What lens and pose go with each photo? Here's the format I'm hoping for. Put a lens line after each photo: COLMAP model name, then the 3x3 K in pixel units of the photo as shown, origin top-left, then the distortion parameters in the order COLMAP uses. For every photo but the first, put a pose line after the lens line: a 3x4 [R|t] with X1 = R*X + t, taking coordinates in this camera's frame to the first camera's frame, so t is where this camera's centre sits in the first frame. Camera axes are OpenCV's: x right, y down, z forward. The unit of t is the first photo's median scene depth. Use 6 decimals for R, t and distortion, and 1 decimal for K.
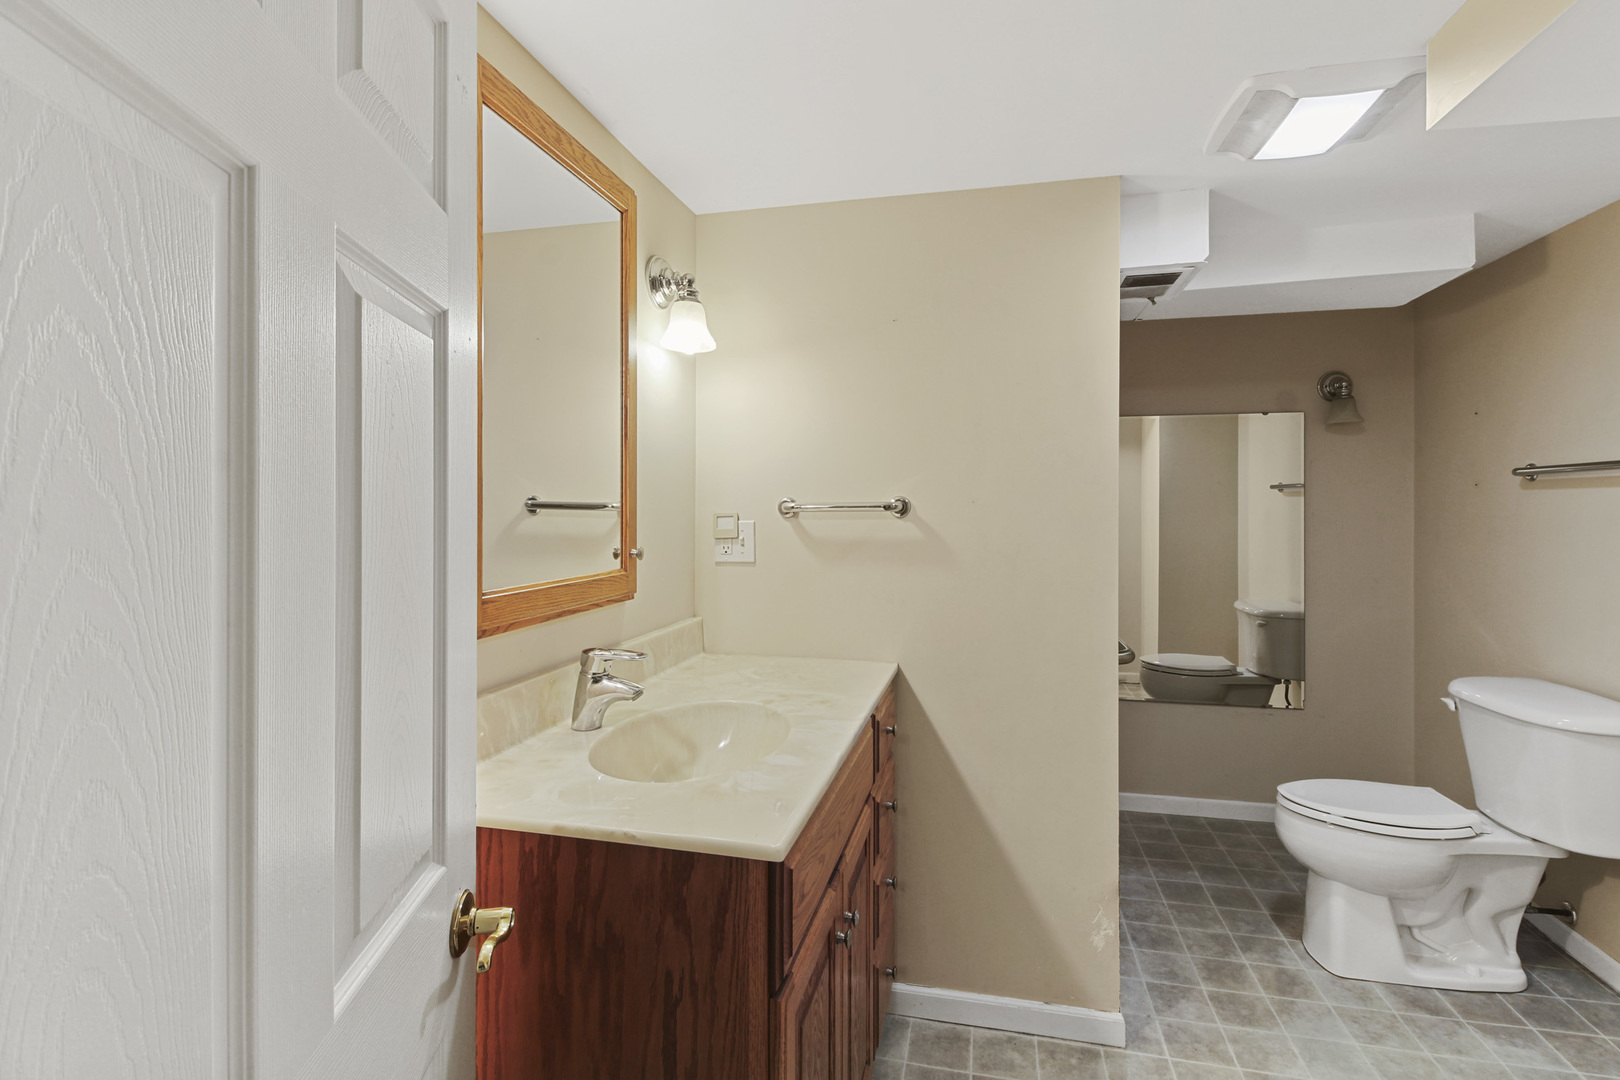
lens RADIAL K [[750.7, 0, 809.5], [0, 750.7, 517.6], [0, 0, 1]] dist [0.004619, -0.000859]
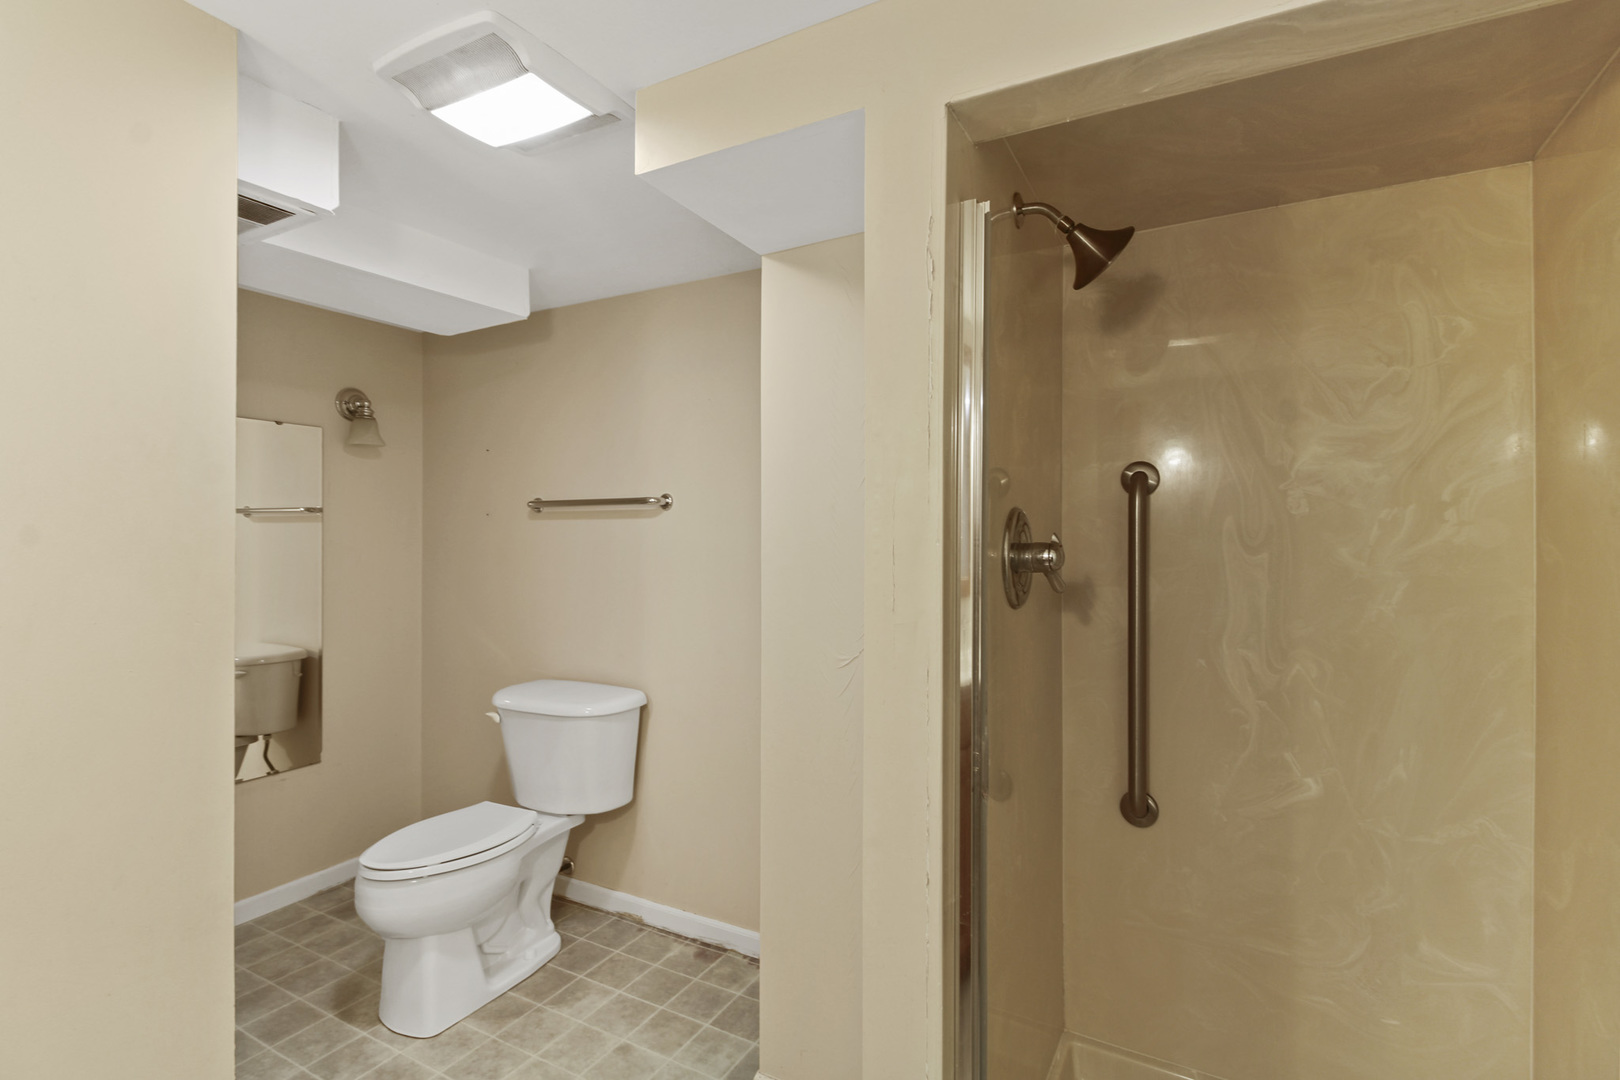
lens RADIAL K [[765.4, 0, 810.0], [0, 765.4, 540.0], [0, 0, 1]] dist [0.026779, -0.016787]
pose [[0.275797, -0.005361, 0.961201, -0.086420], [0.014027, 0.999900, 0.001552, -0.001171], [-0.961114, 0.013055, 0.275845, 0.279220]]
